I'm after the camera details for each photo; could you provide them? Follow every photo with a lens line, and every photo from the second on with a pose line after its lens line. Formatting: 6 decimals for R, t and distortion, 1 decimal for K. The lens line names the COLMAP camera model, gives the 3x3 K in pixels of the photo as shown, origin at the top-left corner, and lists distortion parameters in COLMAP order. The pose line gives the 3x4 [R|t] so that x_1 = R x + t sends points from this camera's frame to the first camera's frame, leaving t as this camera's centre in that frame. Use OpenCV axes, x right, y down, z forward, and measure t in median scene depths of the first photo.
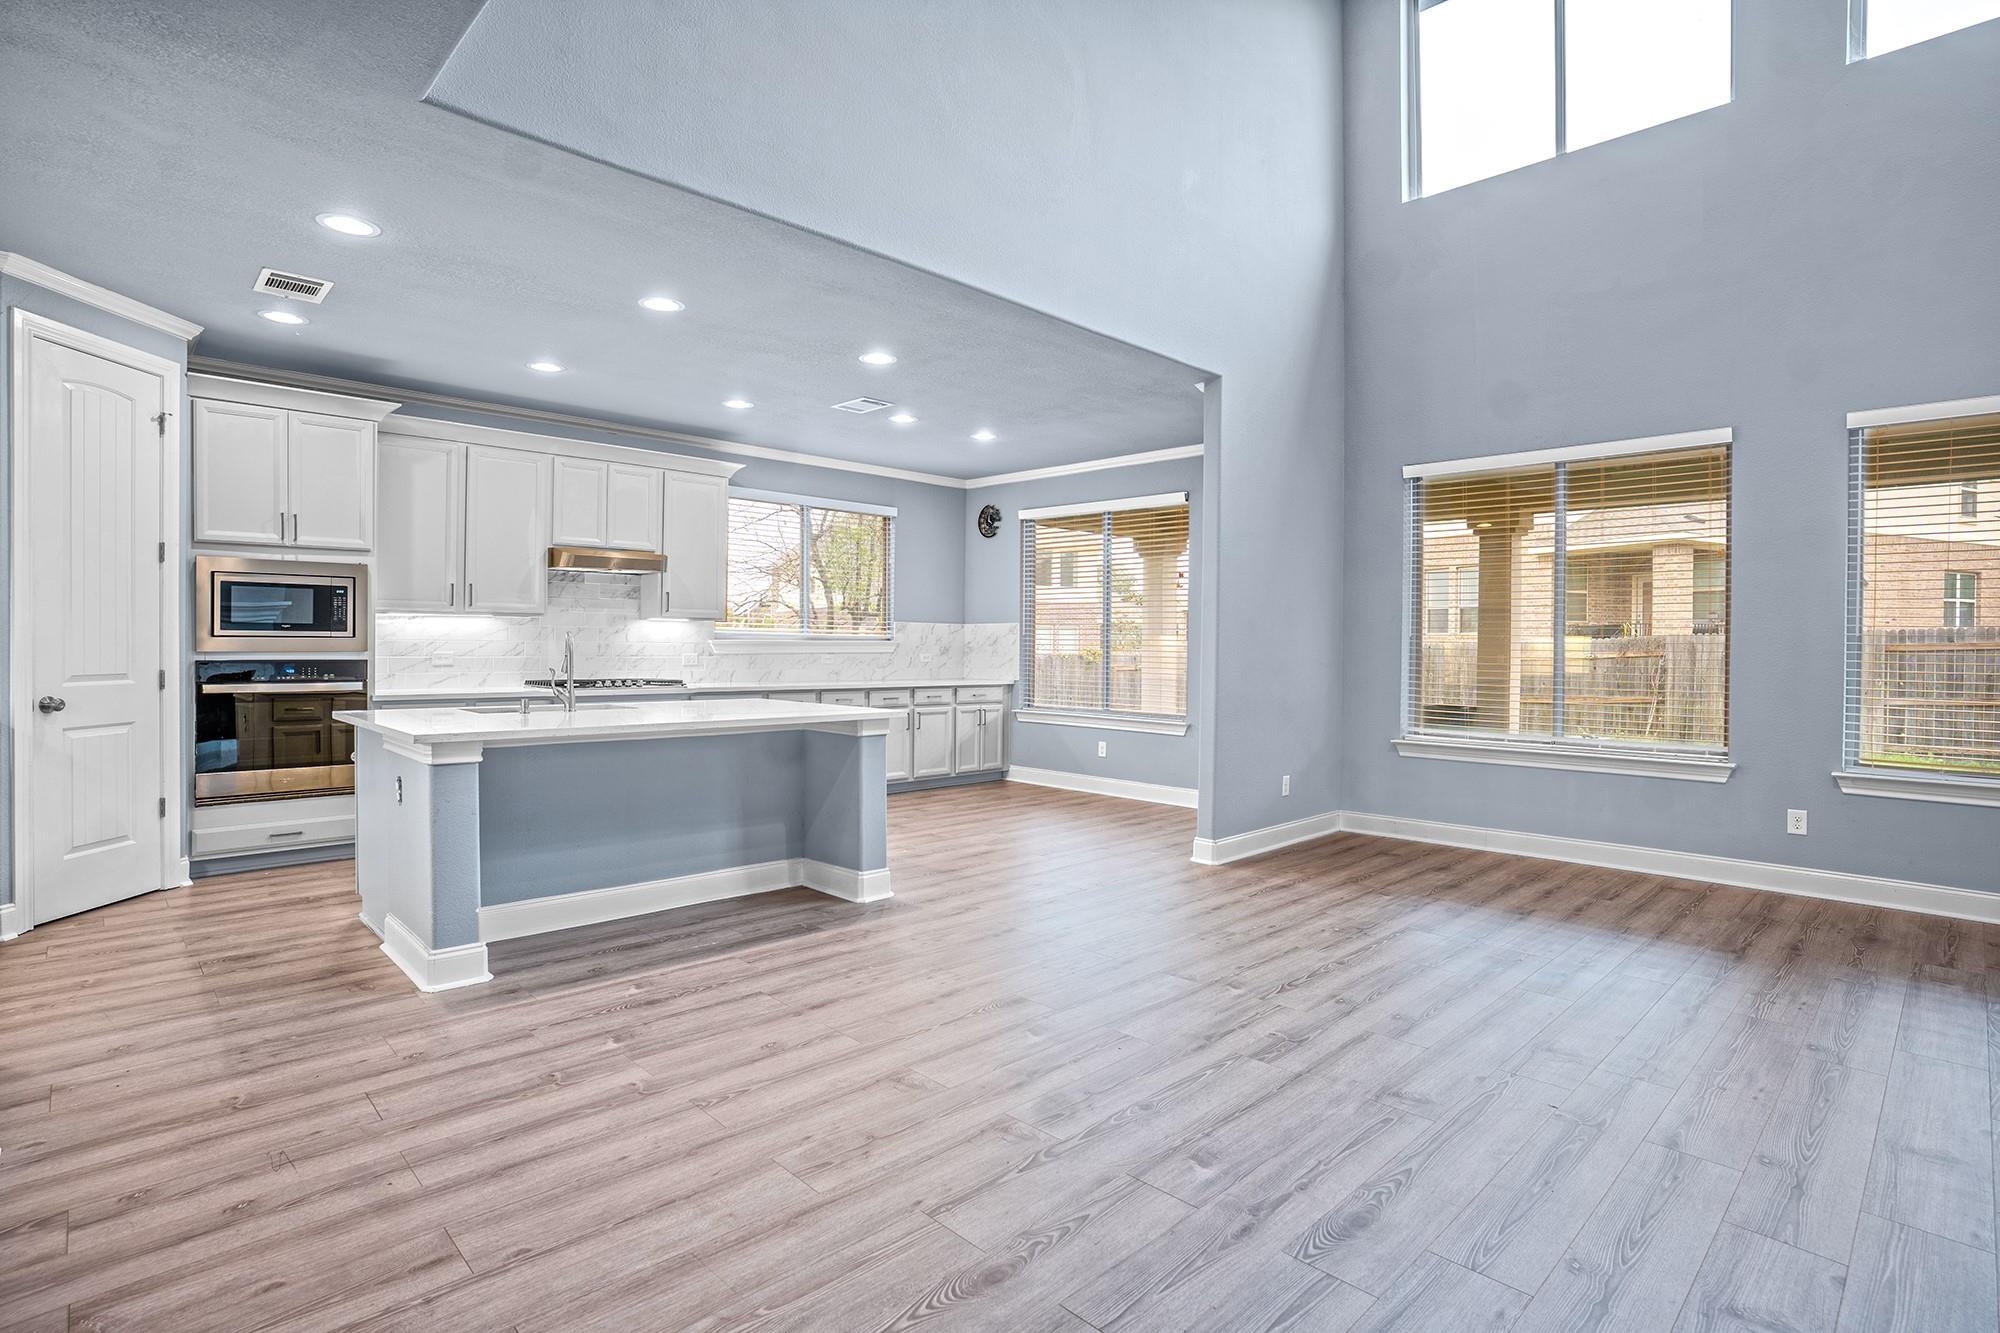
lens RADIAL K [[989.0, 0, 999.6], [0, 989.0, 654.7], [0, 0, 1]] dist [-0.079400, 0.039463]
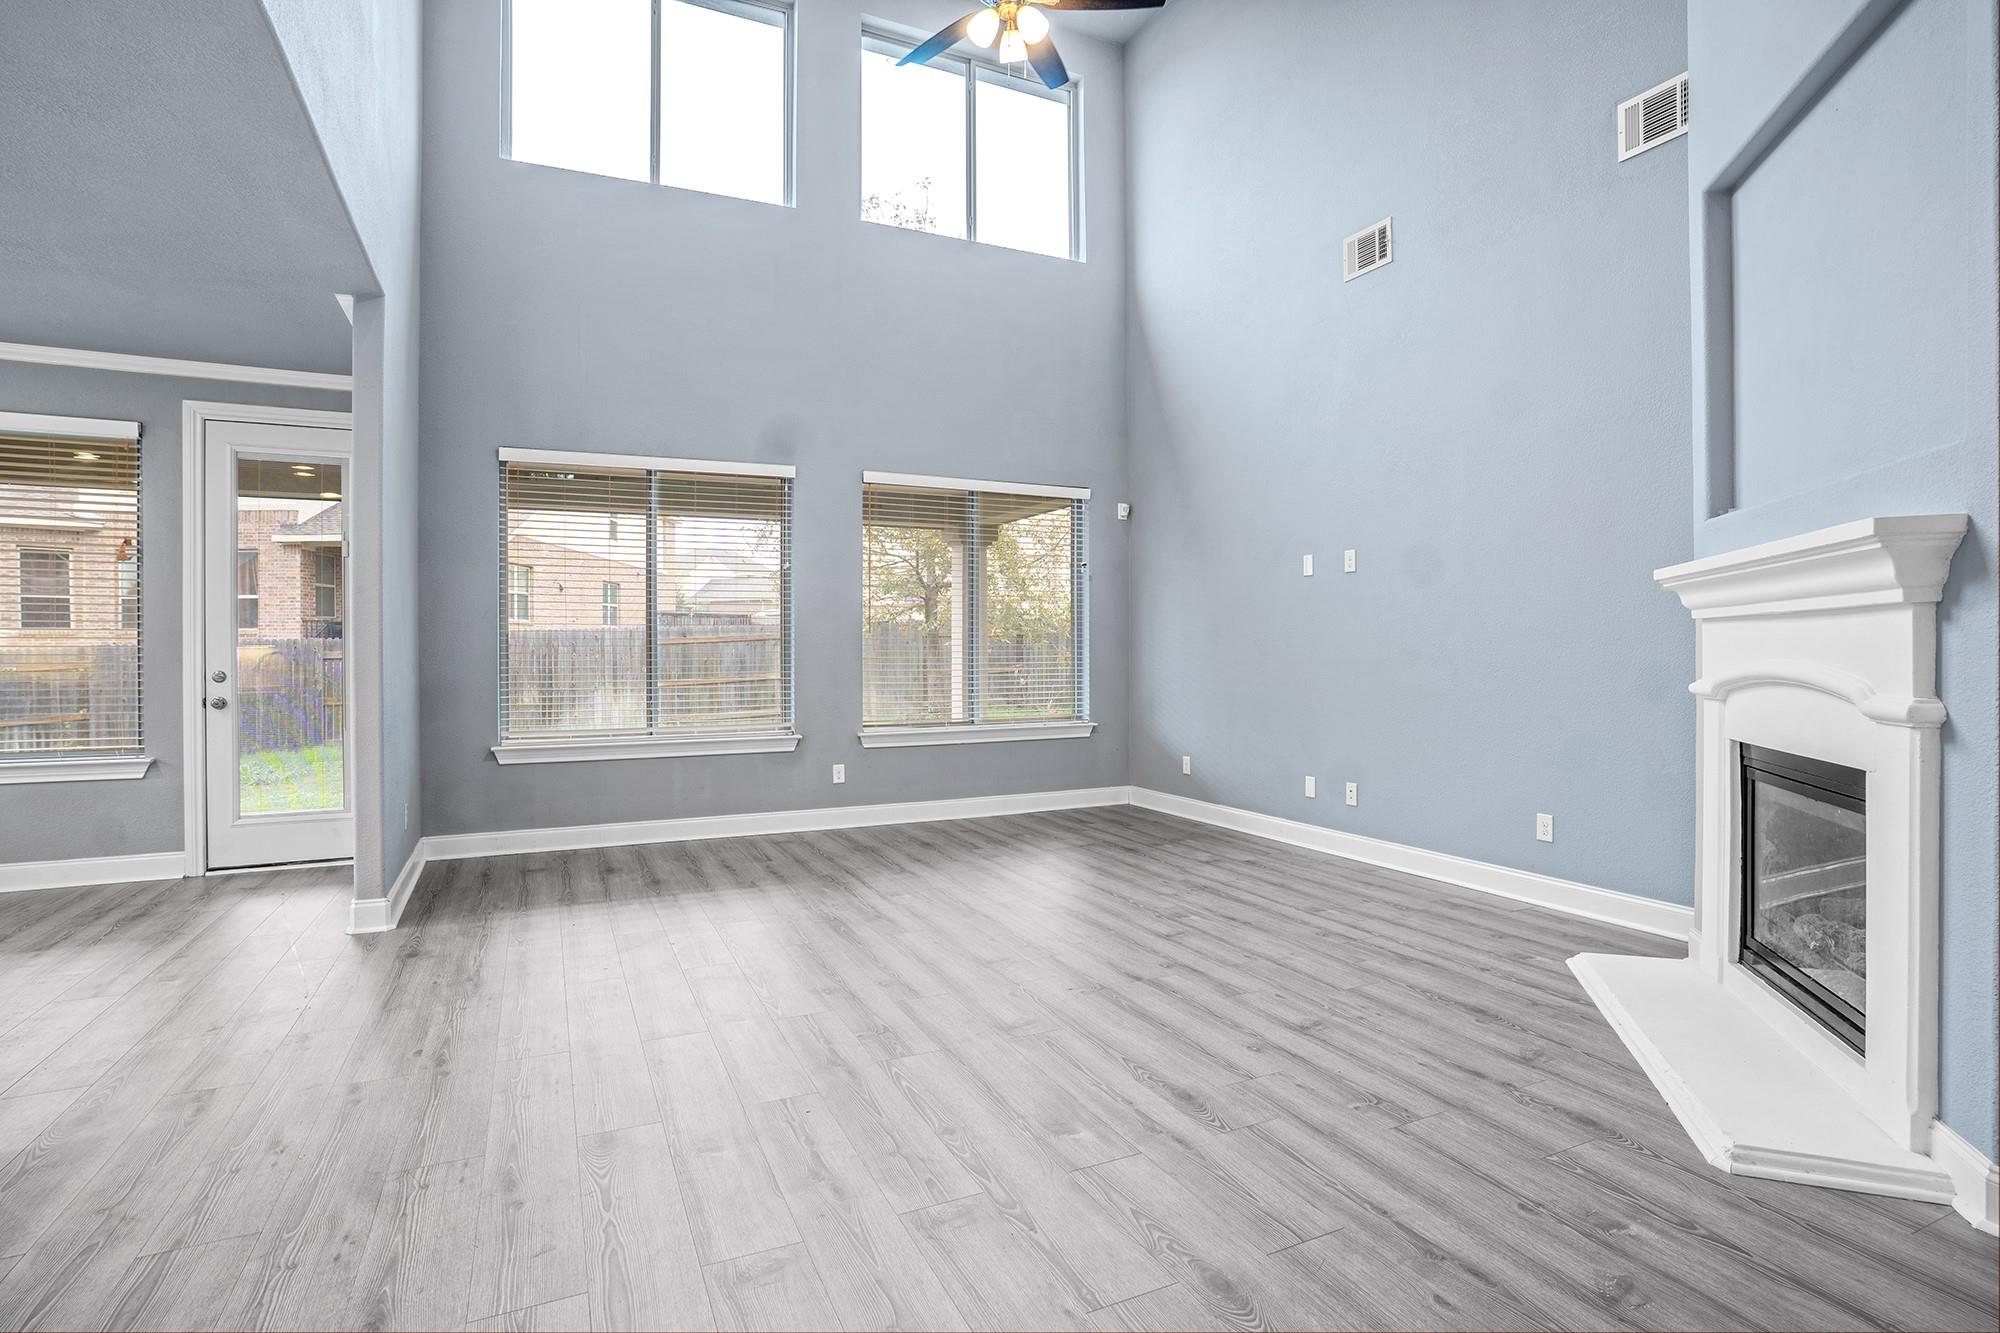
lens RADIAL K [[989.0, 0, 999.6], [0, 989.0, 654.7], [0, 0, 1]] dist [-0.079400, 0.039463]
pose [[0.322387, -0.017795, 0.946441, -0.385731], [0.014709, 0.999797, 0.013787, -0.005080], [-0.946494, 0.009476, 0.322583, 0.345848]]
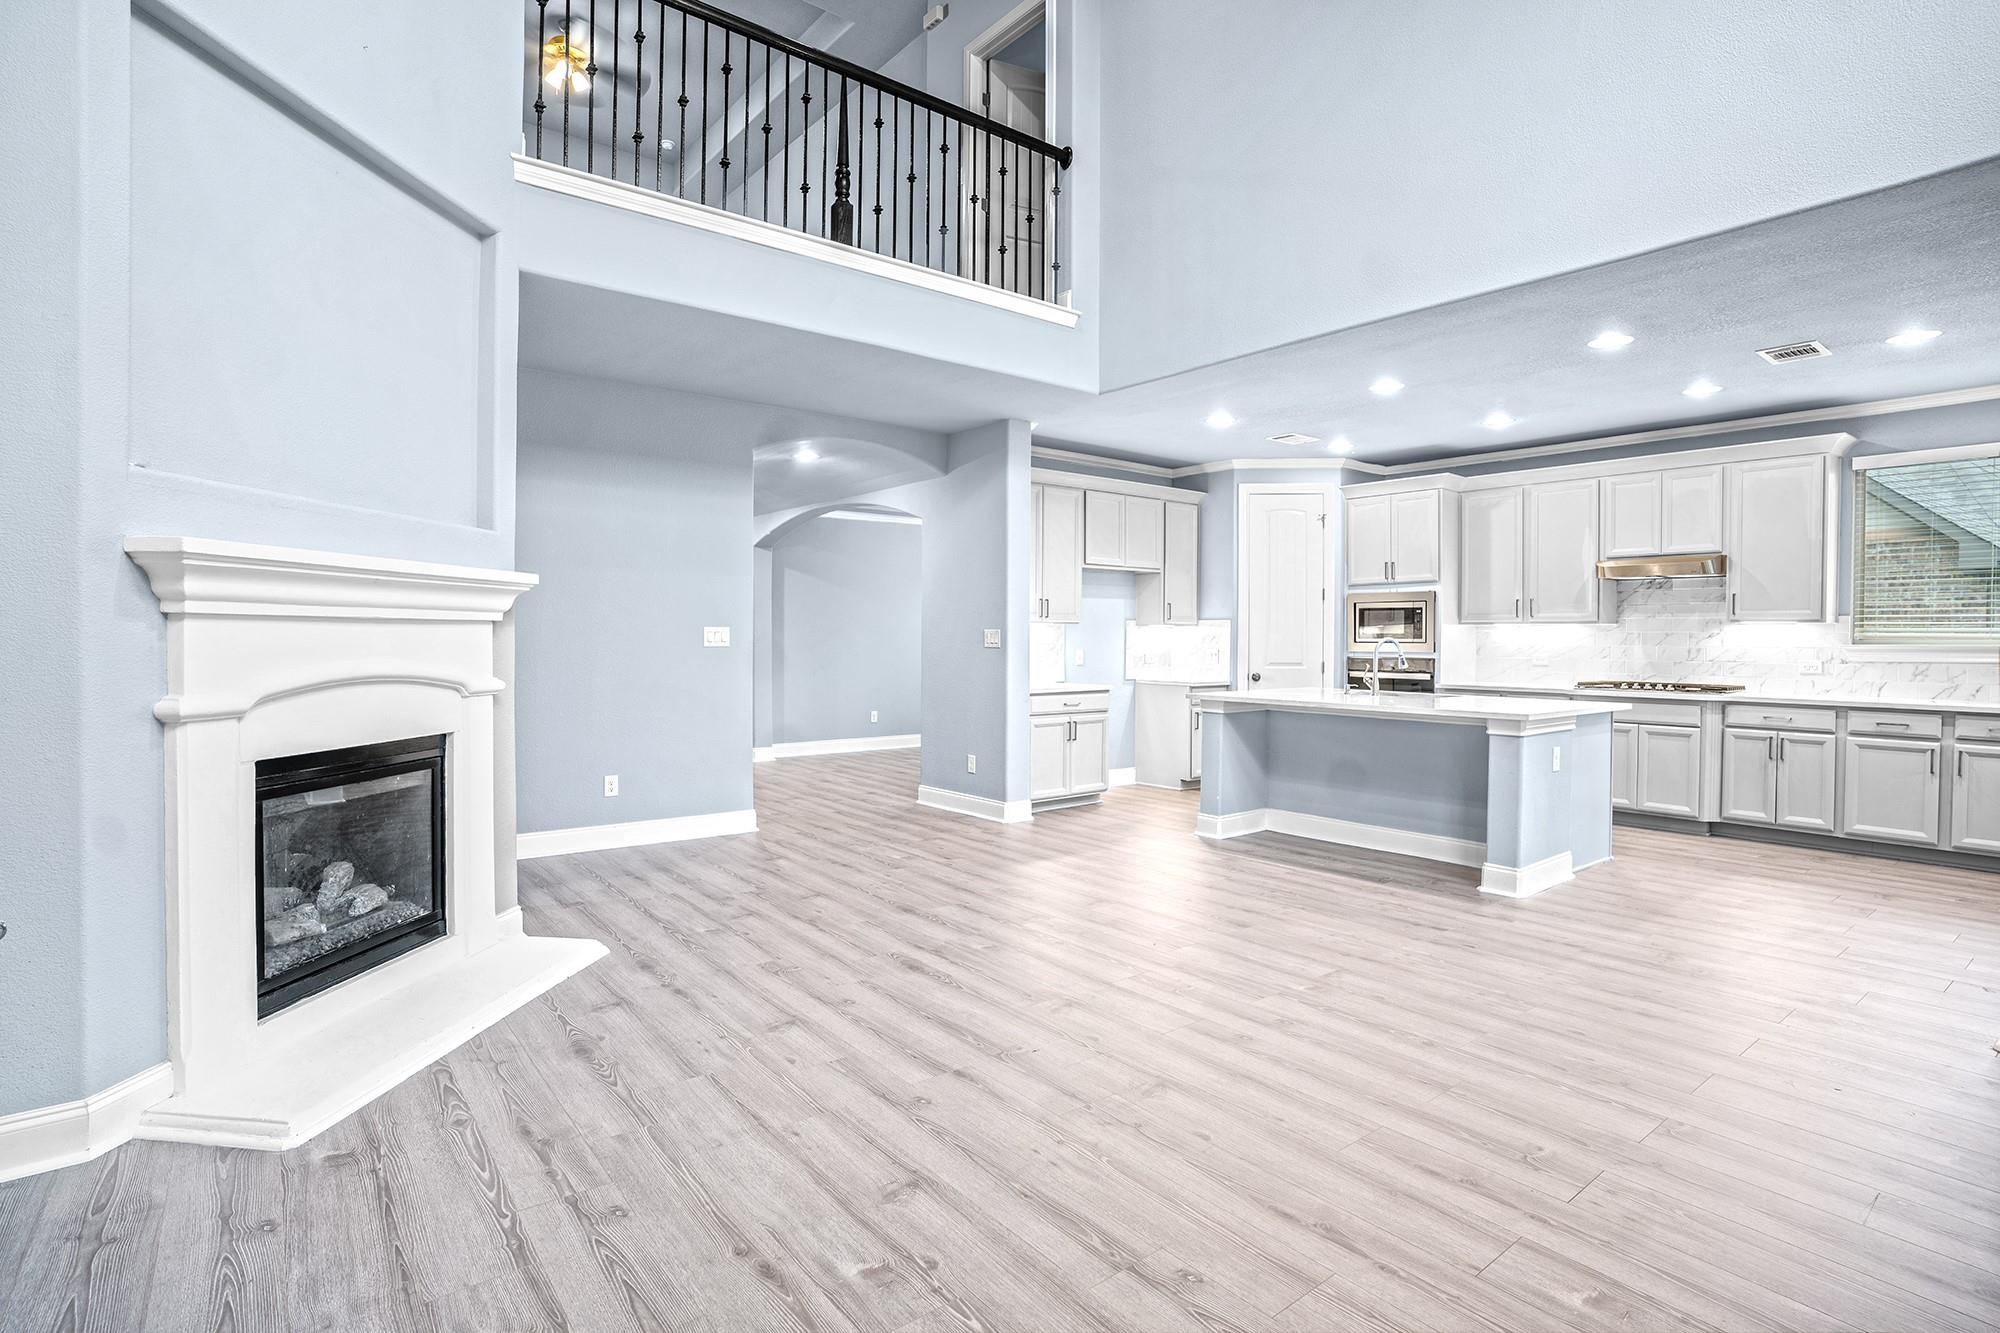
lens RADIAL K [[989.0, 0, 999.6], [0, 989.0, 654.7], [0, 0, 1]] dist [-0.079400, 0.039463]
pose [[-0.105268, 0.007492, -0.994416, 0.919788], [-0.016240, 0.999825, 0.009252, -0.003487], [0.994311, 0.017124, -0.105128, 0.569704]]
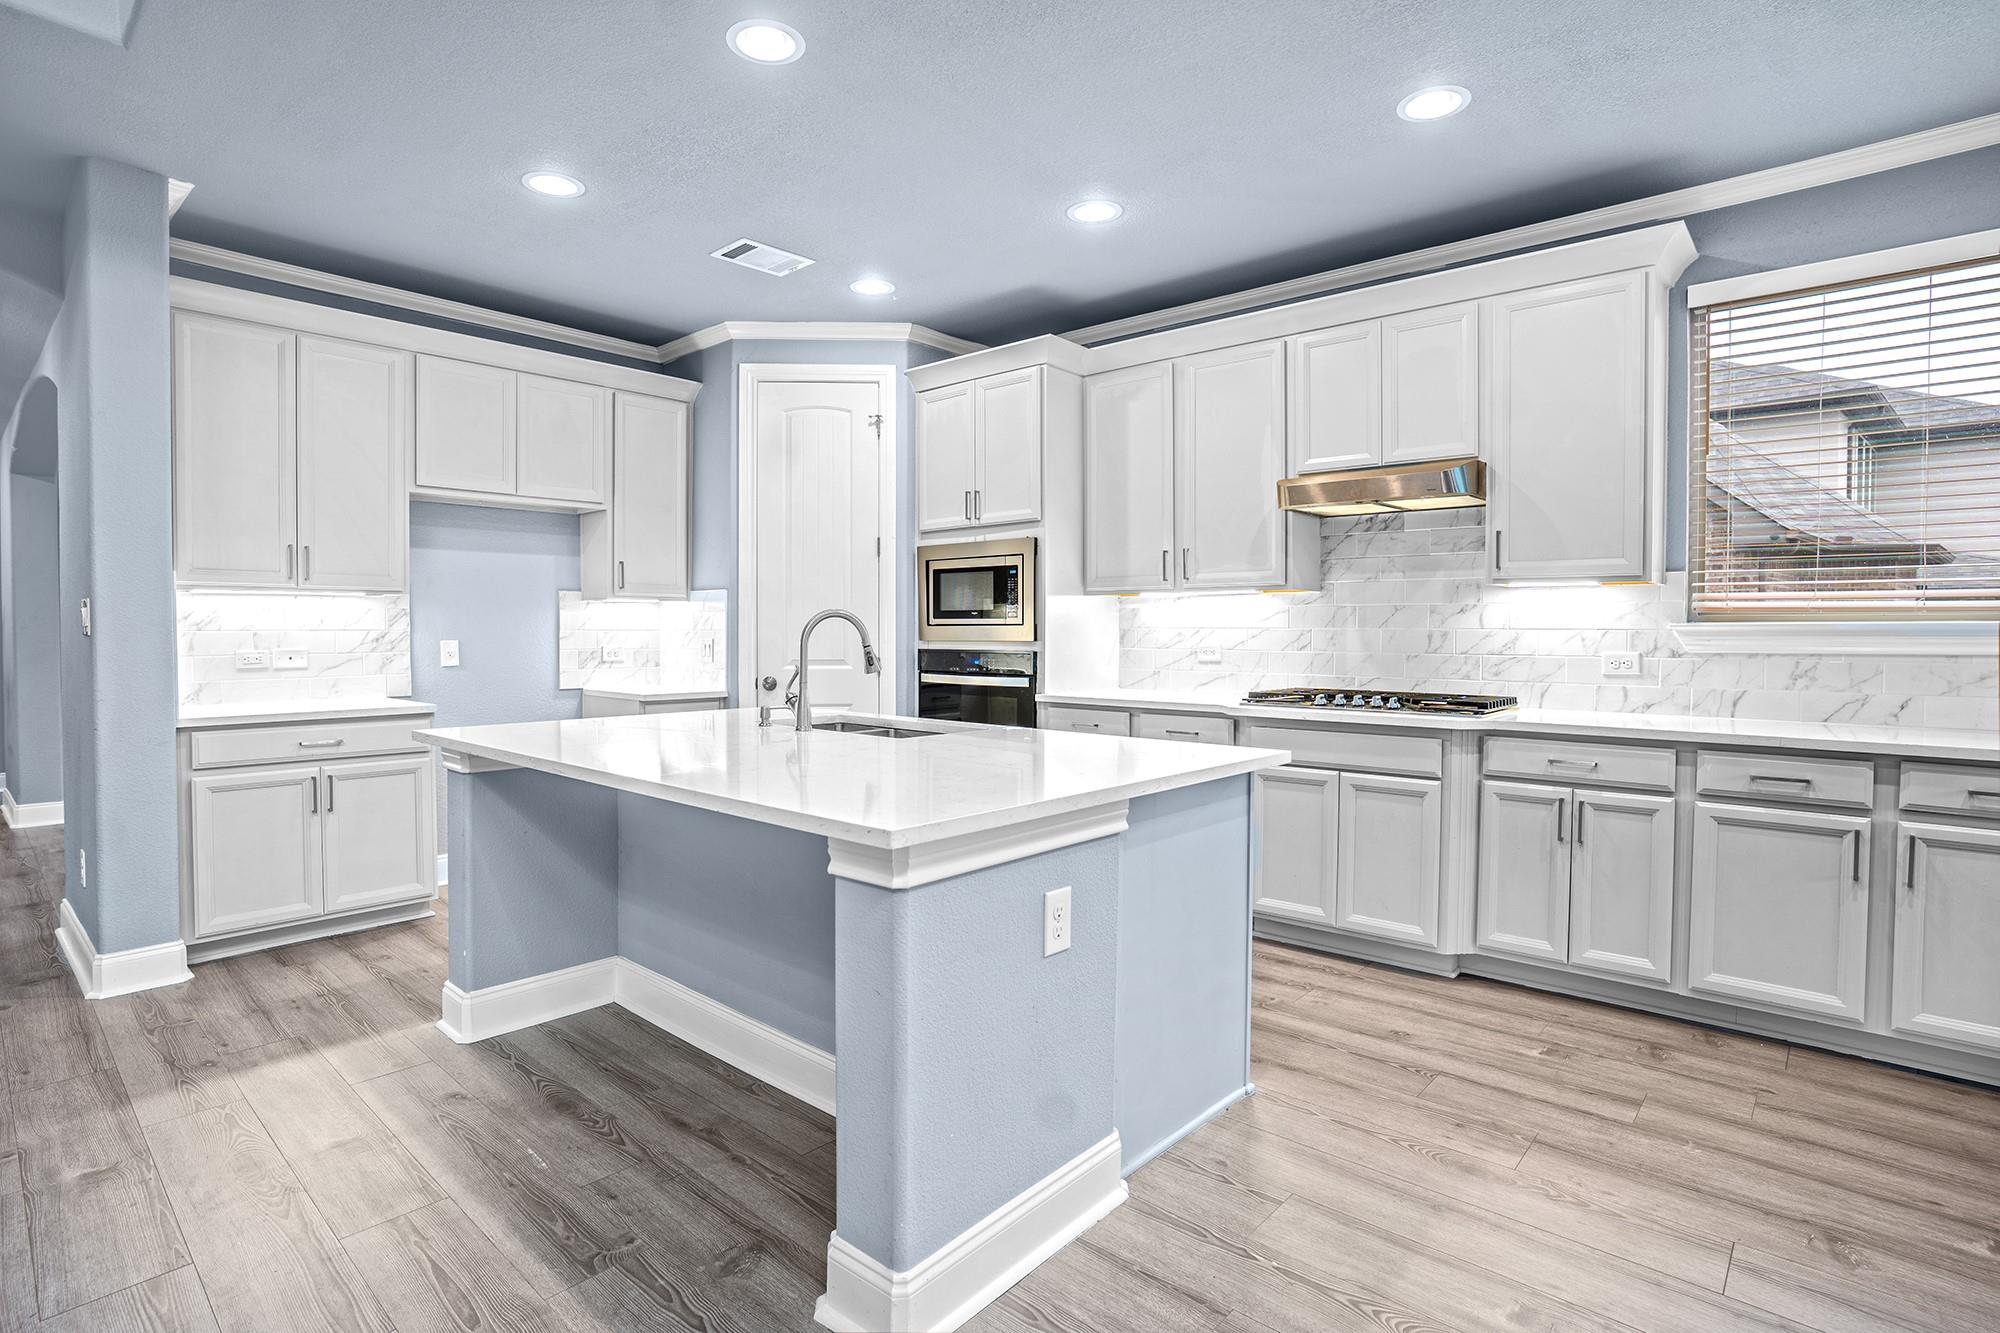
lens RADIAL K [[989.0, 0, 999.6], [0, 989.0, 654.7], [0, 0, 1]] dist [-0.079400, 0.039463]
pose [[0.069657, 0.014351, -0.997468, 0.217595], [-0.012128, 0.999835, 0.013538, -0.003425], [0.997497, 0.011154, 0.069820, 1.004369]]
